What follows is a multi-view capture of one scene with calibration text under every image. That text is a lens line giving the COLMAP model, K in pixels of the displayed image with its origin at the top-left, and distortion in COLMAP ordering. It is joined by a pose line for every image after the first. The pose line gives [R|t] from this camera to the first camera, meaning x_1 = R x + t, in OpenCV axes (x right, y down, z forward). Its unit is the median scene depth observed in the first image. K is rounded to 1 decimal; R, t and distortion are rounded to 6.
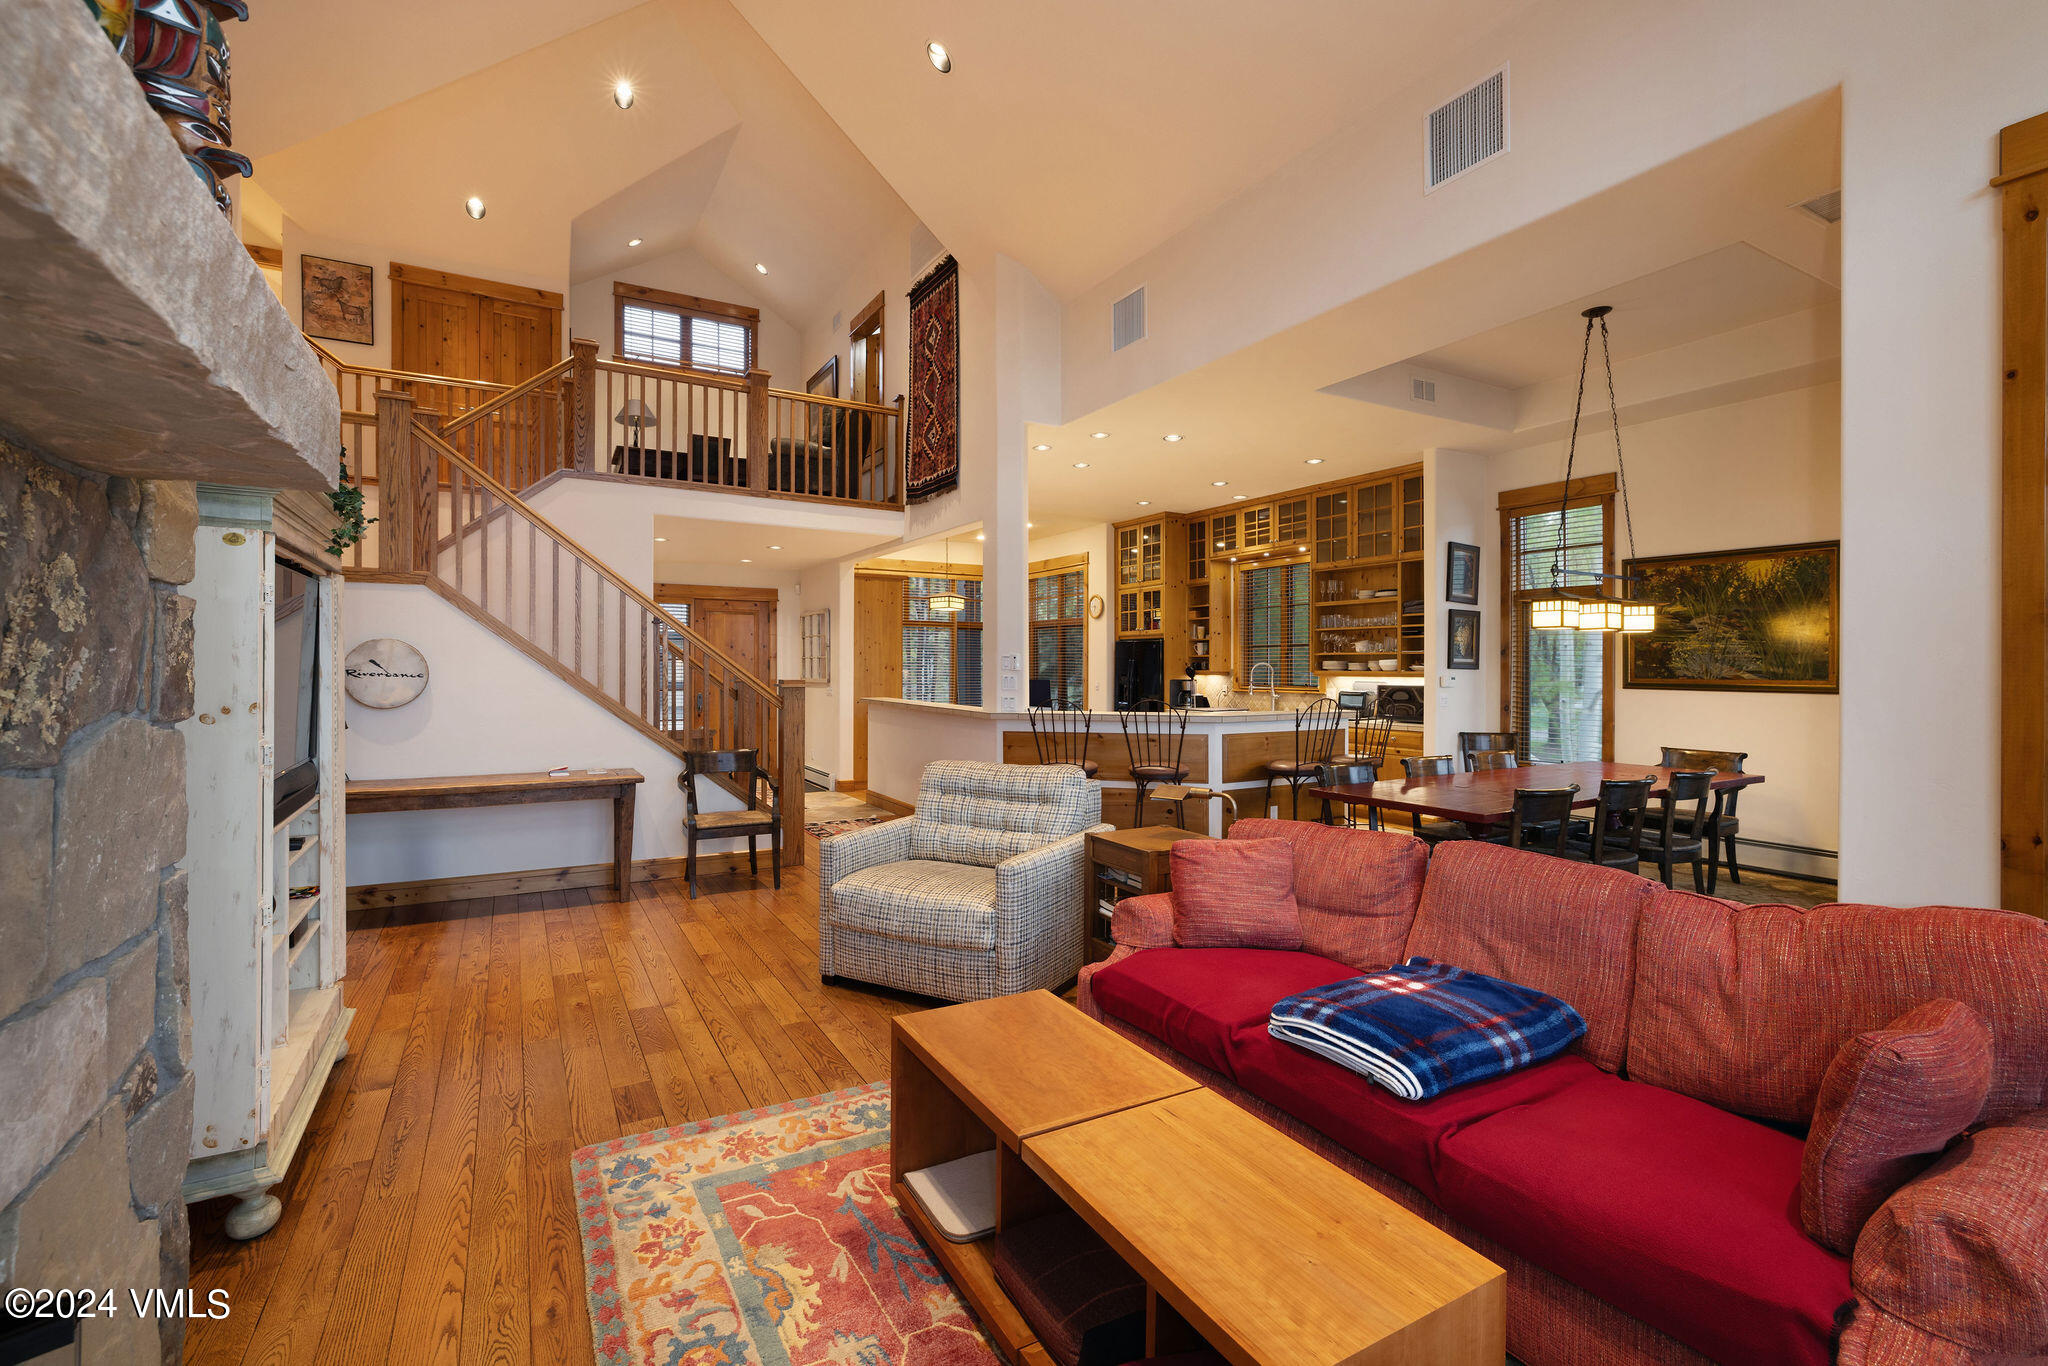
lens RADIAL K [[875.6, 0, 1038.2], [0, 875.6, 662.8], [0, 0, 1]] dist [0.006383, 0.001805]
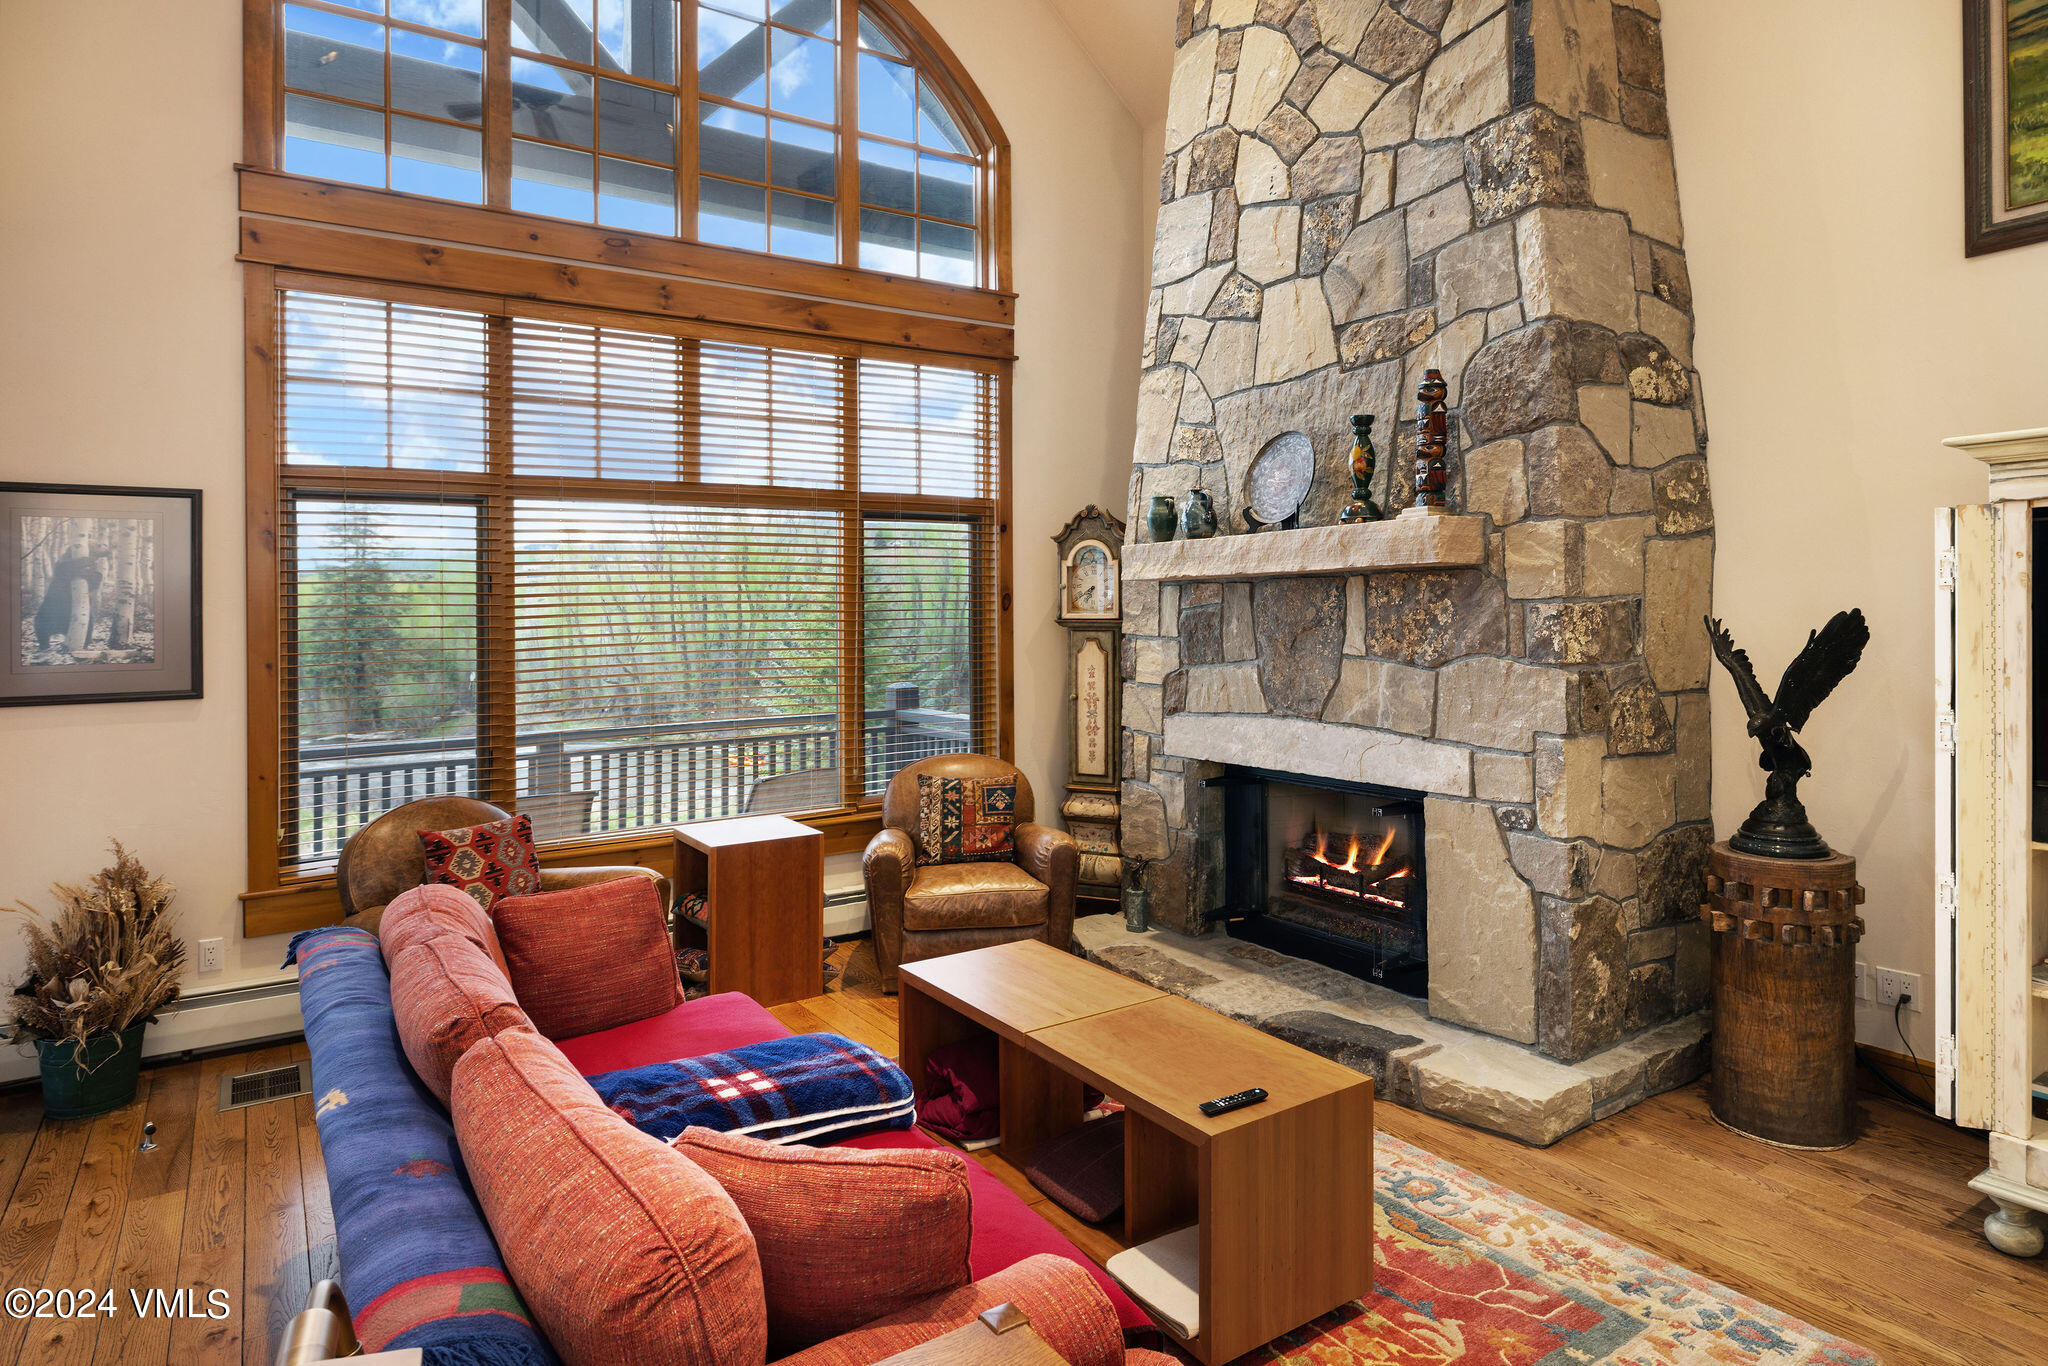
lens RADIAL K [[1234.5, 0, 1022.5], [0, 1234.5, 588.8], [0, 0, 1]] dist [0.024457, 0.005835]
pose [[-0.999100, 0.009544, -0.041329, 0.069951], [0.010114, 0.999856, -0.013595, -0.018672], [0.041194, -0.014001, -0.999053, 0.728928]]
